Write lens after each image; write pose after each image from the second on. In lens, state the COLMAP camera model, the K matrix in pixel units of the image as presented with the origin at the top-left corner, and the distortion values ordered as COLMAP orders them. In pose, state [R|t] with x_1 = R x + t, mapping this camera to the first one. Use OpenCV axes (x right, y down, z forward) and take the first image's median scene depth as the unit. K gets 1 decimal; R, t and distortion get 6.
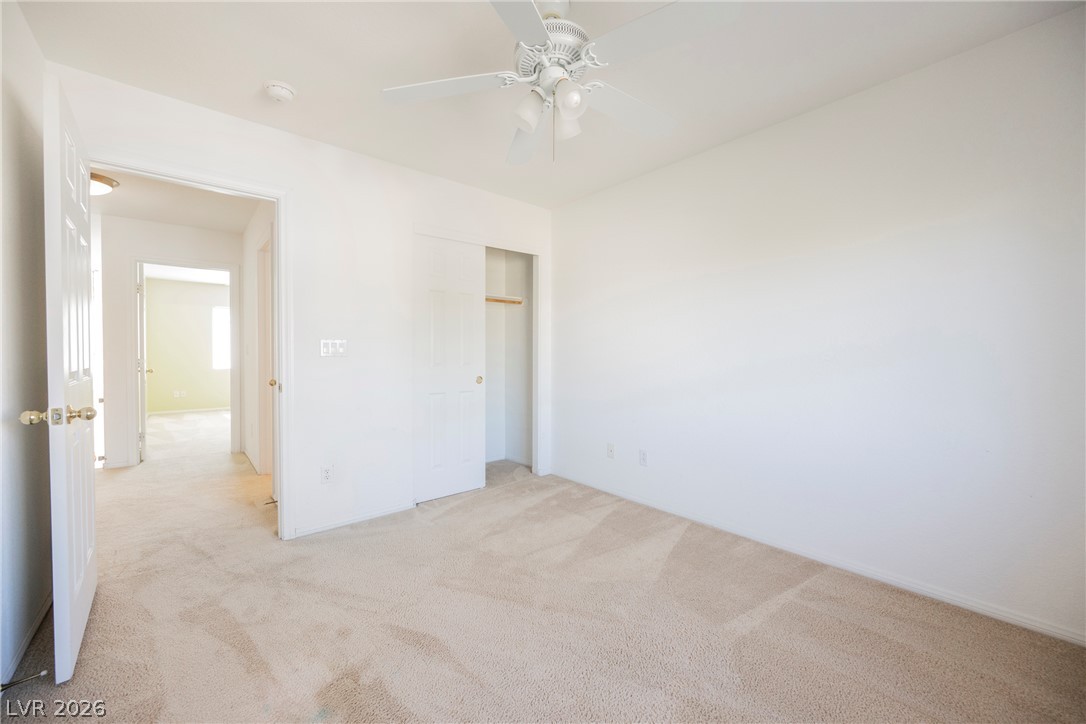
lens RADIAL K [[422.3, 0, 545.5], [0, 422.3, 361.2], [0, 0, 1]] dist [0.000319, 0.000141]
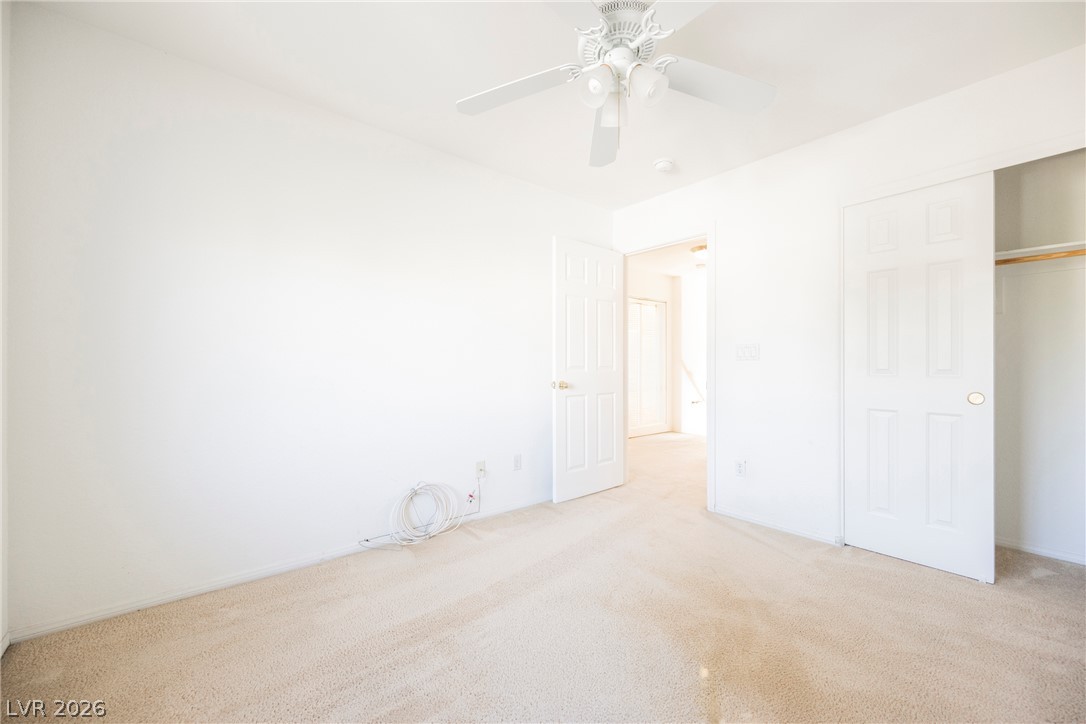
lens RADIAL K [[422.3, 0, 545.5], [0, 422.3, 361.2], [0, 0, 1]] dist [0.000319, 0.000141]
pose [[-0.009345, -0.008636, -0.999919, 0.522125], [-0.020944, 0.999745, -0.008439, 0.009496], [0.999737, 0.020864, -0.009523, 0.446497]]
